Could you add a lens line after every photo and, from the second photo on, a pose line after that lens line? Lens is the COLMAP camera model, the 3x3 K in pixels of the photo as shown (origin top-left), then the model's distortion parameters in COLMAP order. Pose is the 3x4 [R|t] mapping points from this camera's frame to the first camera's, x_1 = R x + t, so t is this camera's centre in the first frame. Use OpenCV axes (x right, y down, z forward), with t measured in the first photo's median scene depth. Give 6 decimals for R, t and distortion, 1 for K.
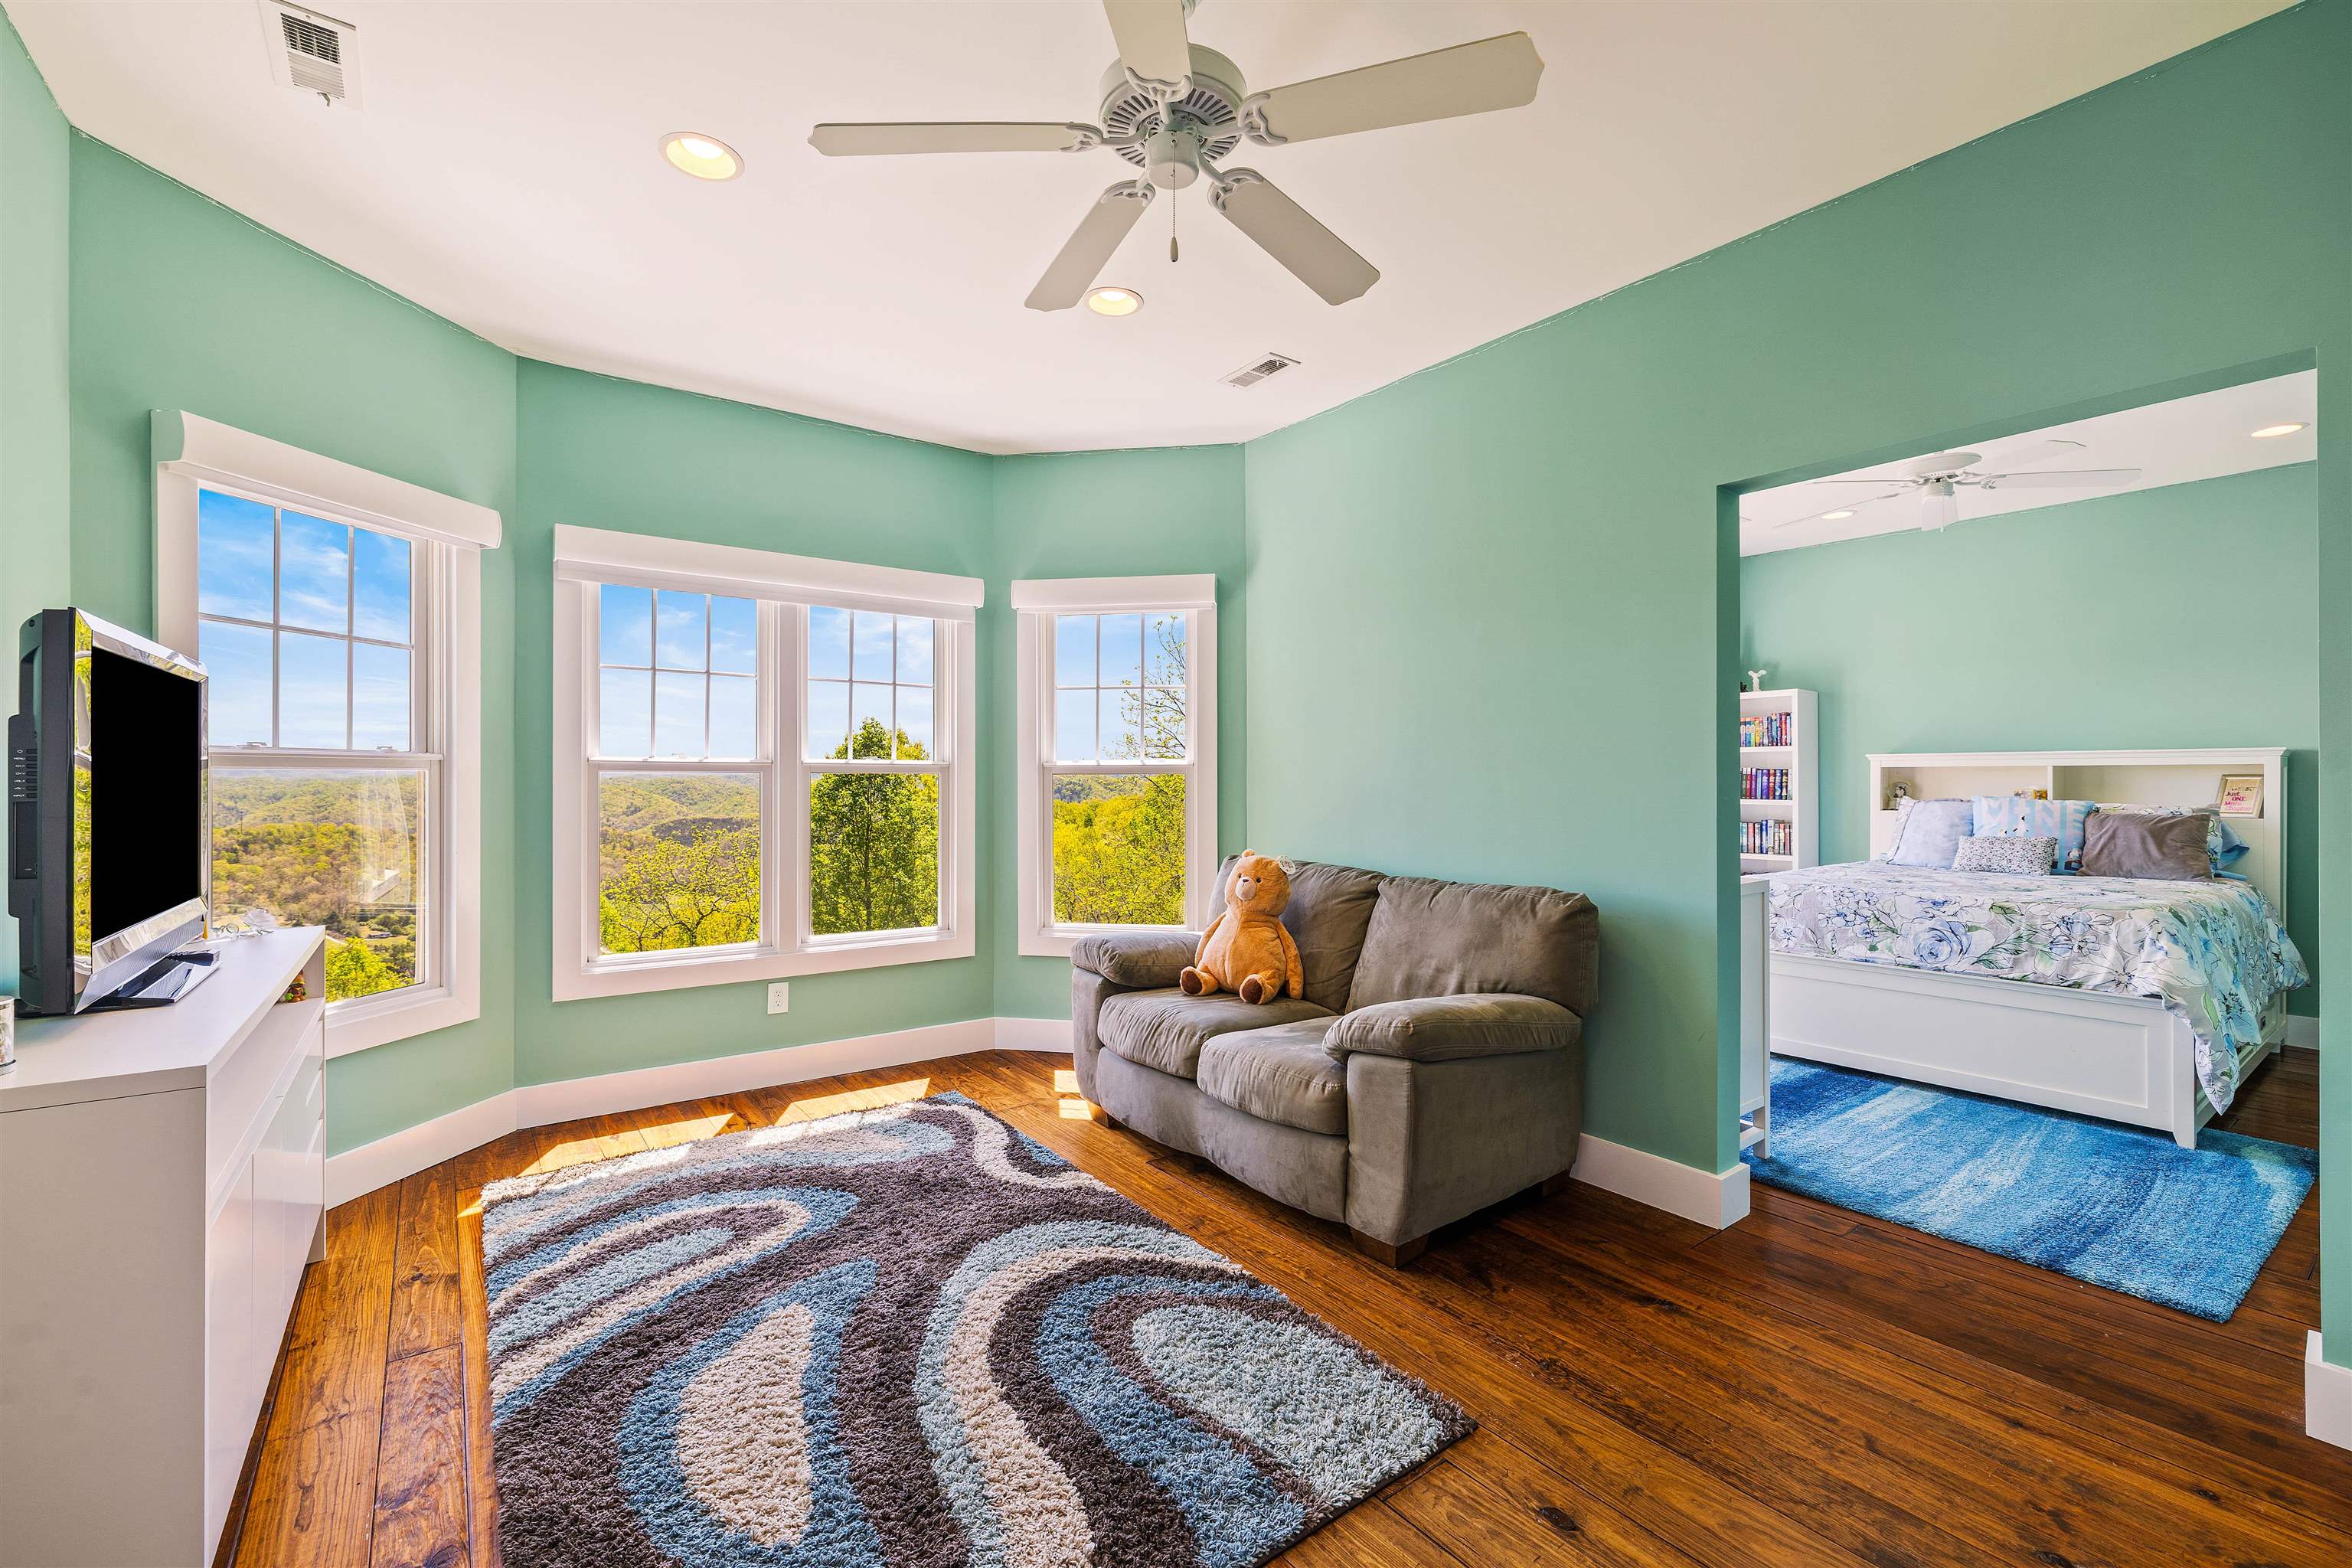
lens RADIAL K [[994.1, 0, 1181.2], [0, 994.1, 779.5], [0, 0, 1]] dist [0.001265, 0.000176]
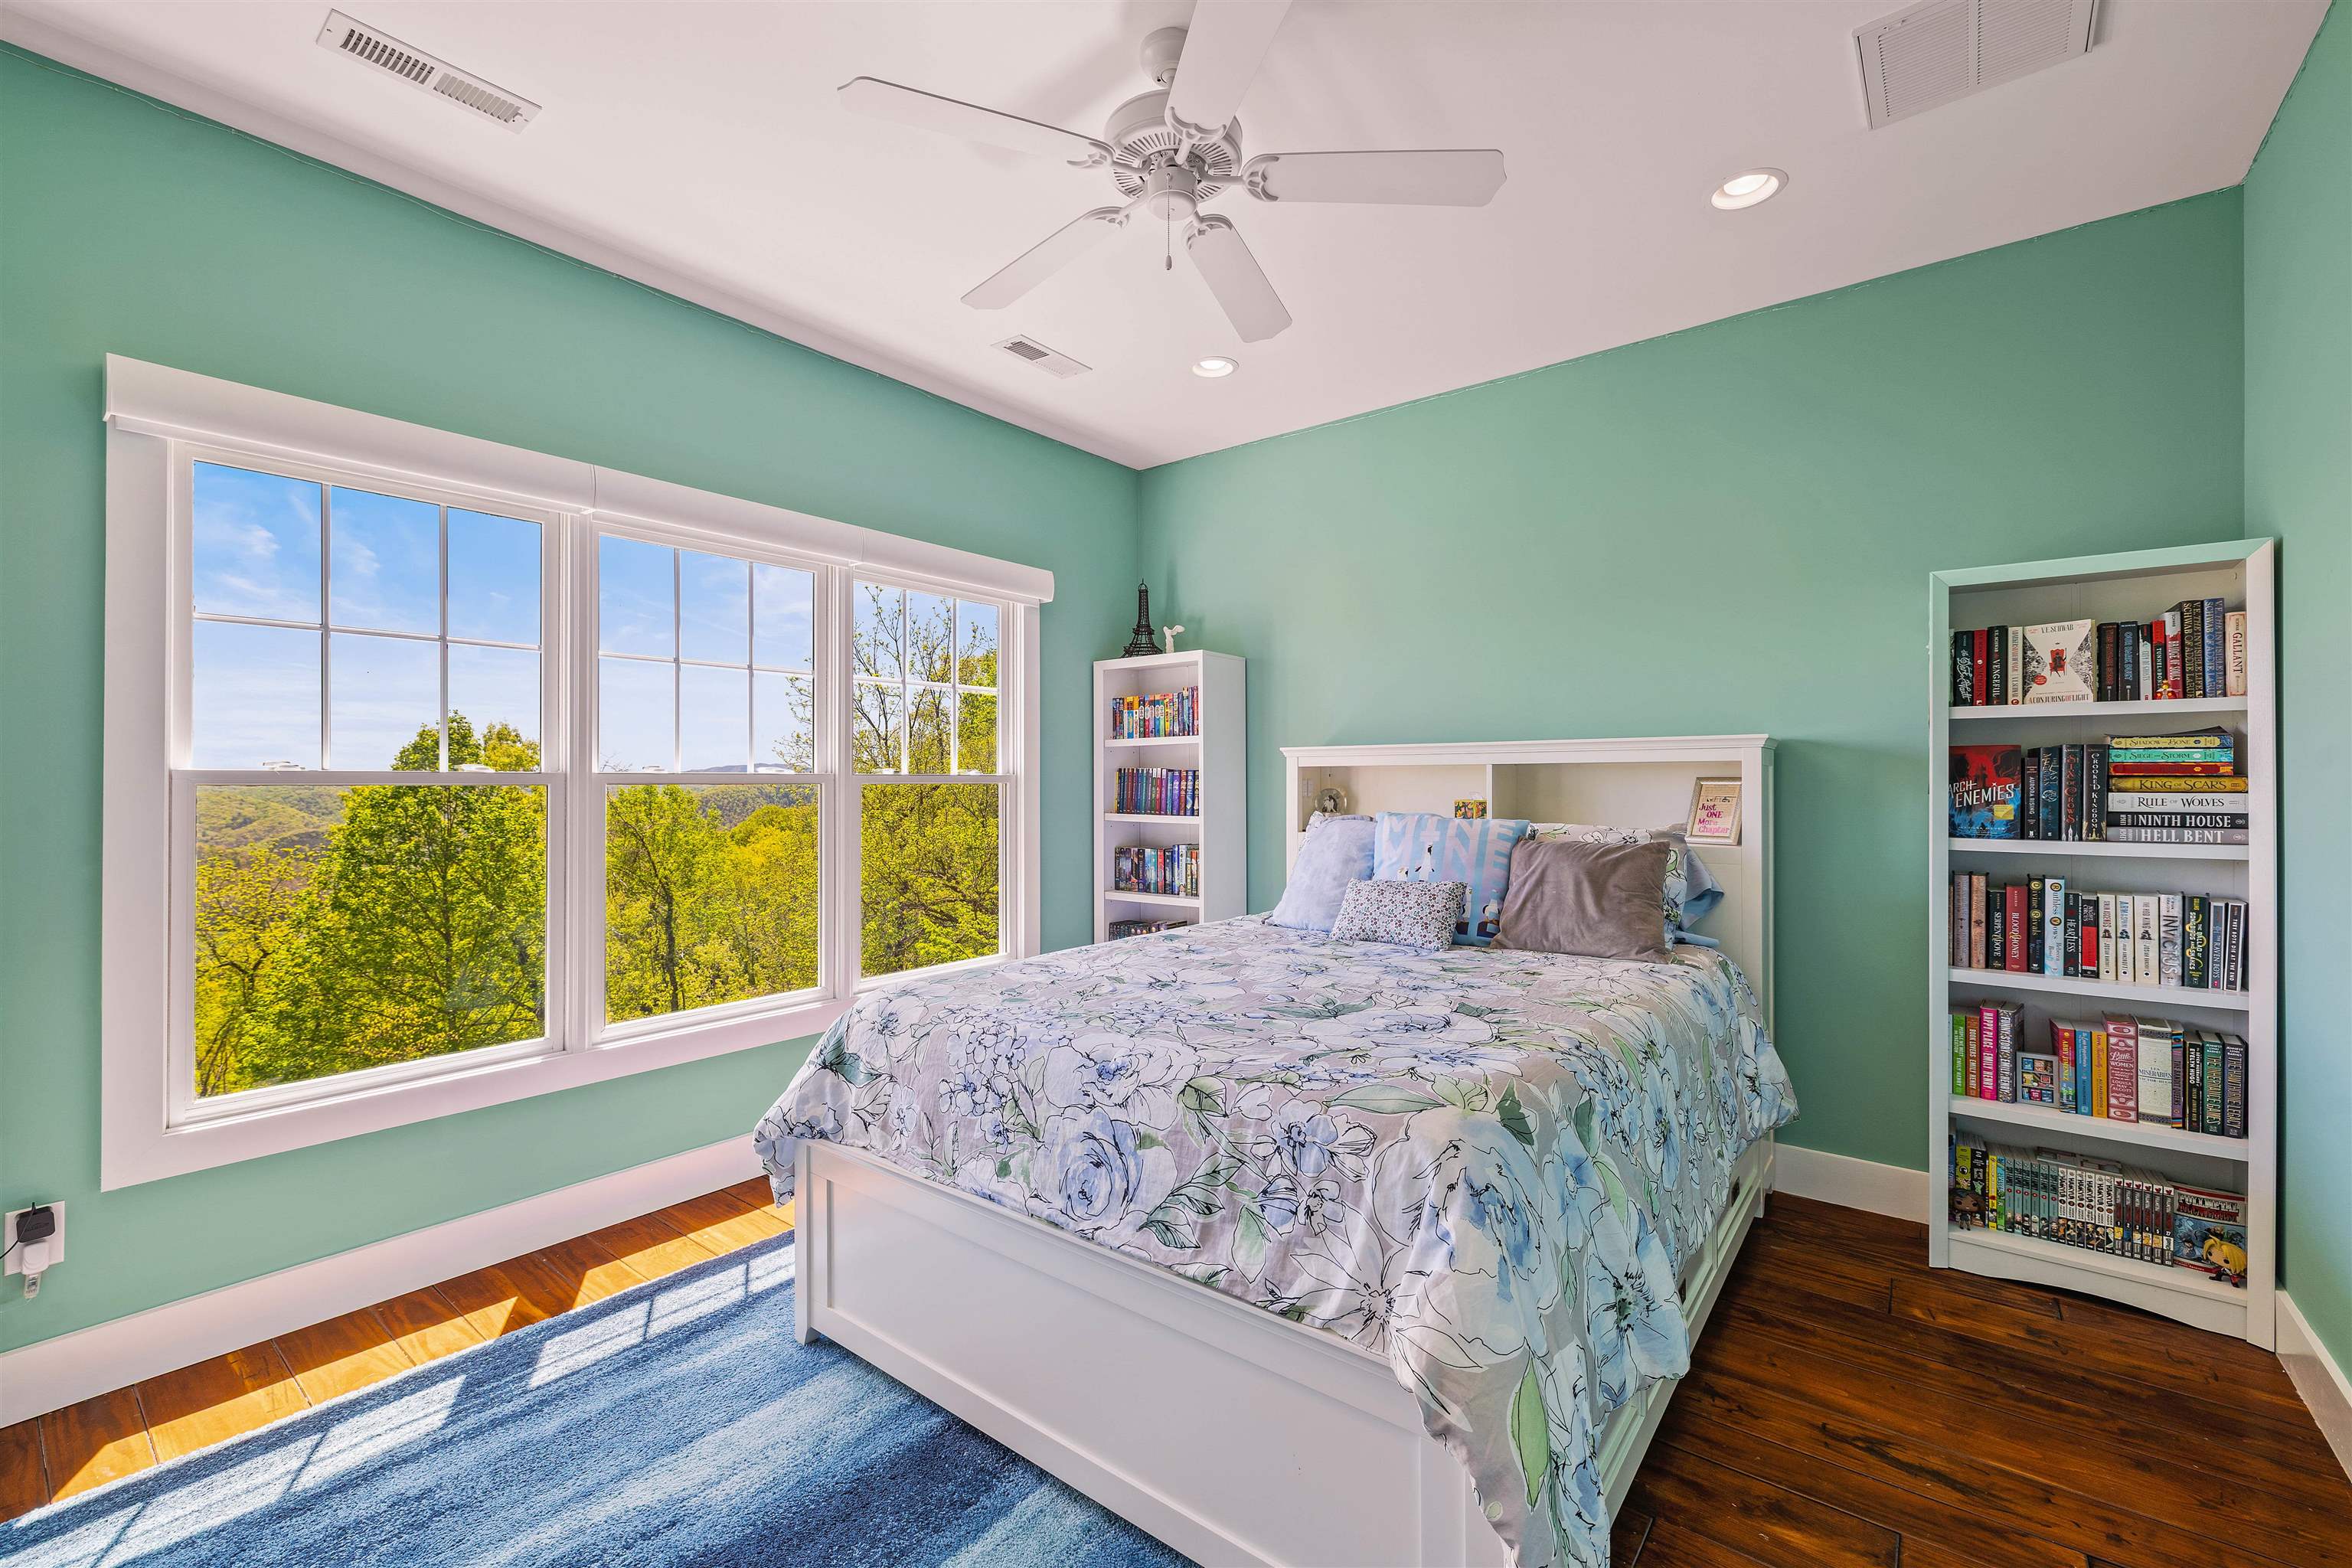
lens RADIAL K [[994.1, 0, 1177.8], [0, 994.1, 779.2], [0, 0, 1]] dist [0.001265, 0.000176]
pose [[0.965678, -0.003186, 0.259722, 0.572755], [0.003857, 0.999990, -0.002075, -0.003796], [-0.259713, 0.003005, 0.965681, 0.479127]]
